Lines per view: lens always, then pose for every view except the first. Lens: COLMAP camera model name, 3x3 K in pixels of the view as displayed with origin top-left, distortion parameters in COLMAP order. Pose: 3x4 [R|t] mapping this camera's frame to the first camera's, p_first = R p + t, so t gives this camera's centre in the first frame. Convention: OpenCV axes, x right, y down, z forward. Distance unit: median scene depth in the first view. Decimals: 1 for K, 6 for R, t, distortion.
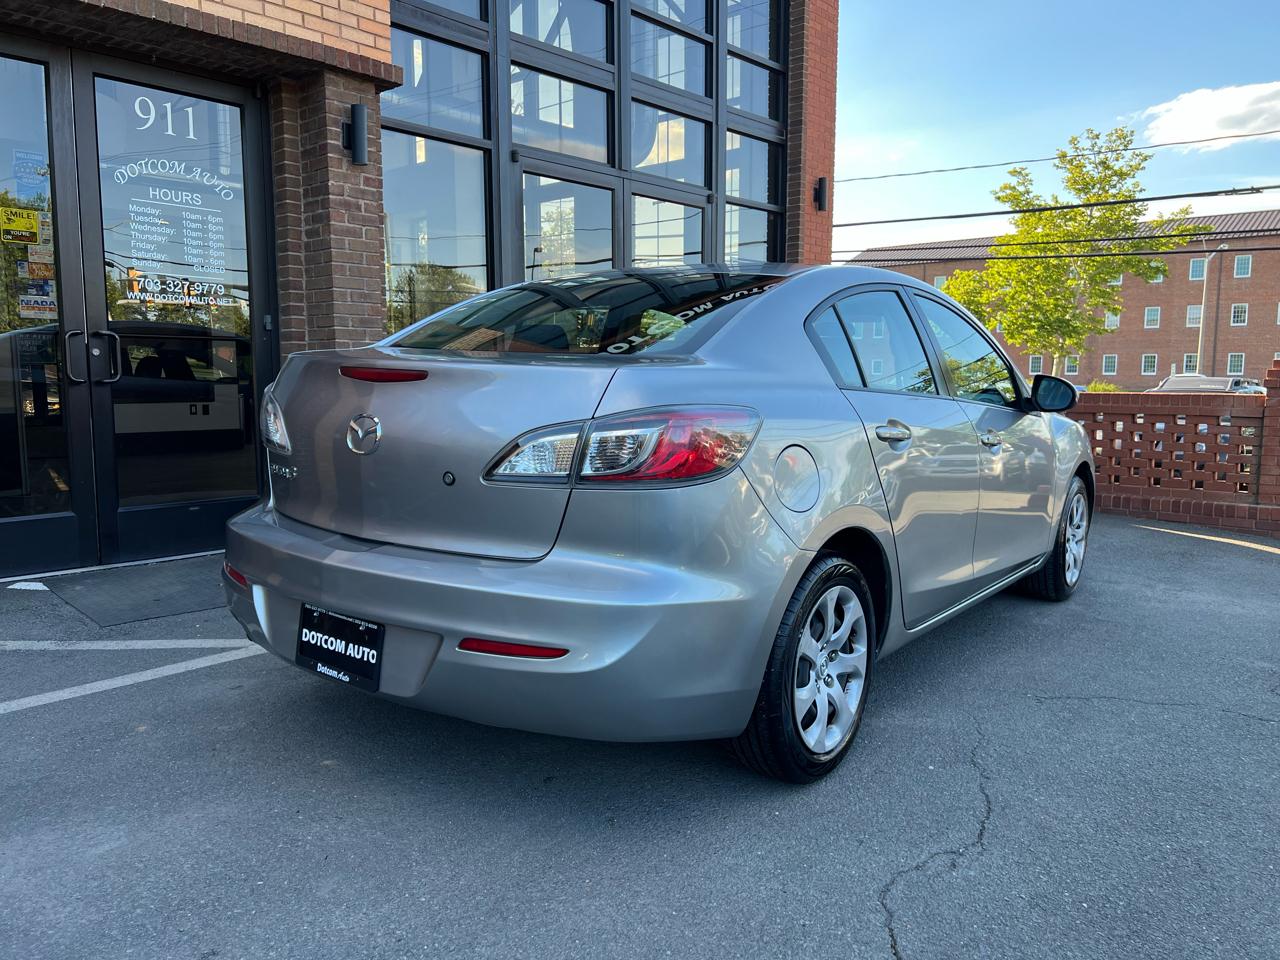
lens RADIAL K [[961.0, 0, 640.0], [0, 961.0, 480.0], [0, 0, 1]] dist [0.037400, -0.039530]
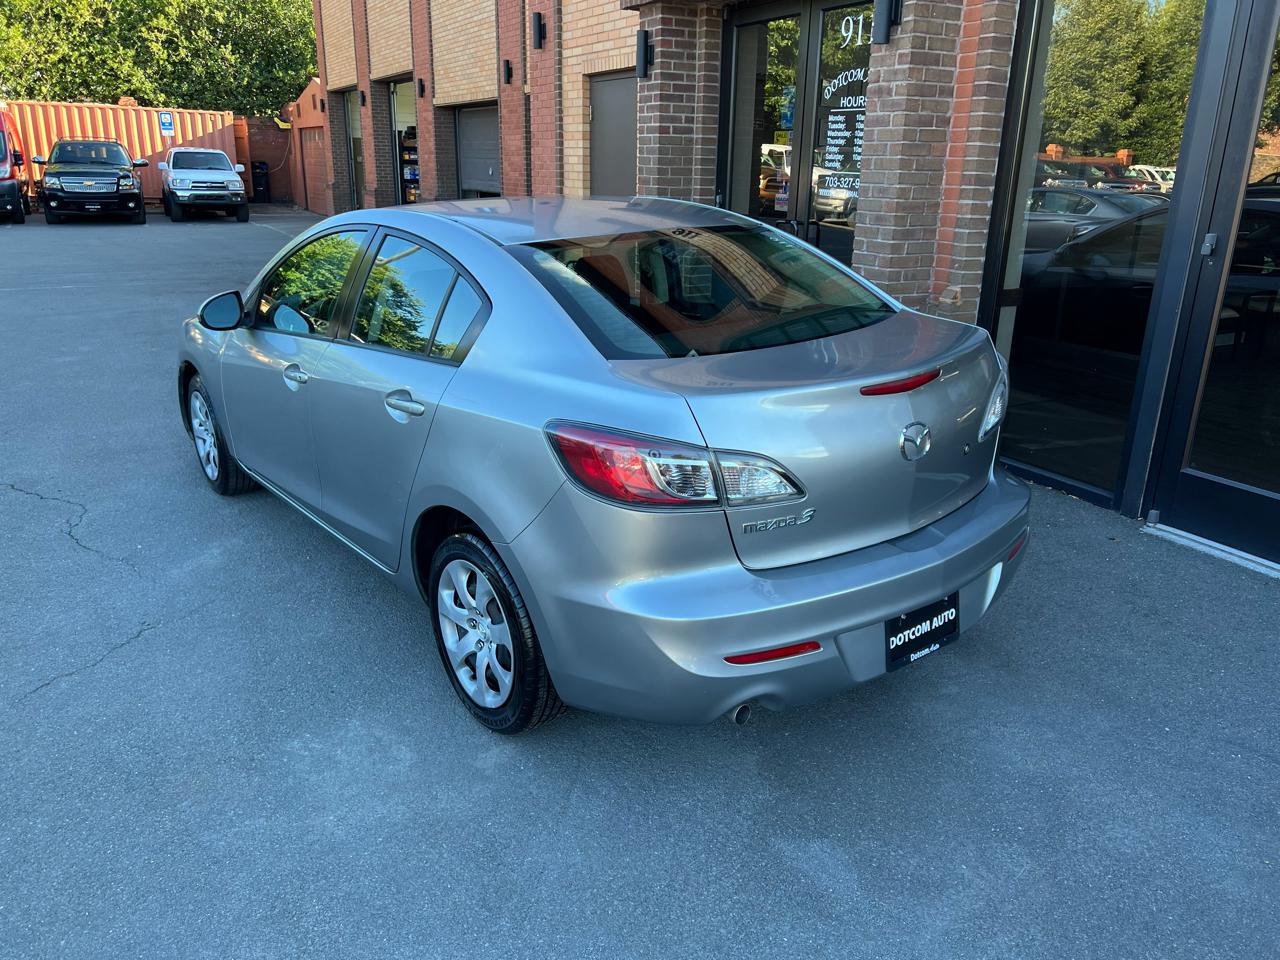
lens RADIAL K [[948.9, 0, 645.9], [0, 948.9, 484.7], [0, 0, 1]] dist [0.057661, -0.054995]
pose [[-0.331260, 0.294489, -0.896406, 0.760538], [-0.125363, 0.927886, 0.351158, -0.239337], [0.935174, 0.228701, -0.270453, 1.182459]]
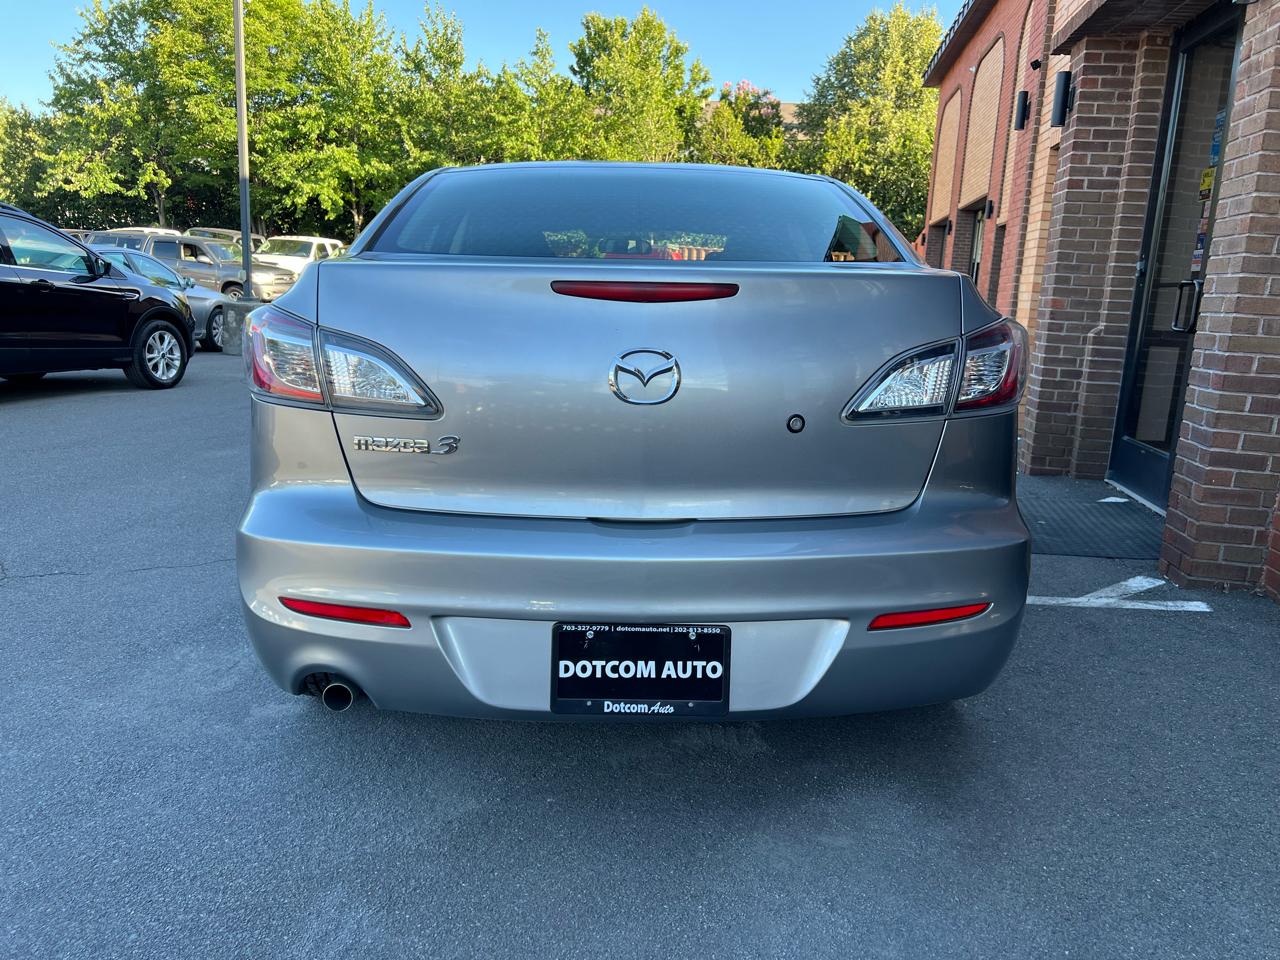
lens RADIAL K [[961.8, 0, 664.5], [0, 961.8, 481.2], [0, 0, 1]] dist [0.038059, -0.002561]
pose [[-0.825345, 0.064204, -0.560966, 0.447309], [-0.115895, 0.953096, 0.279600, -0.163436], [0.552606, 0.295779, -0.779193, 1.453368]]
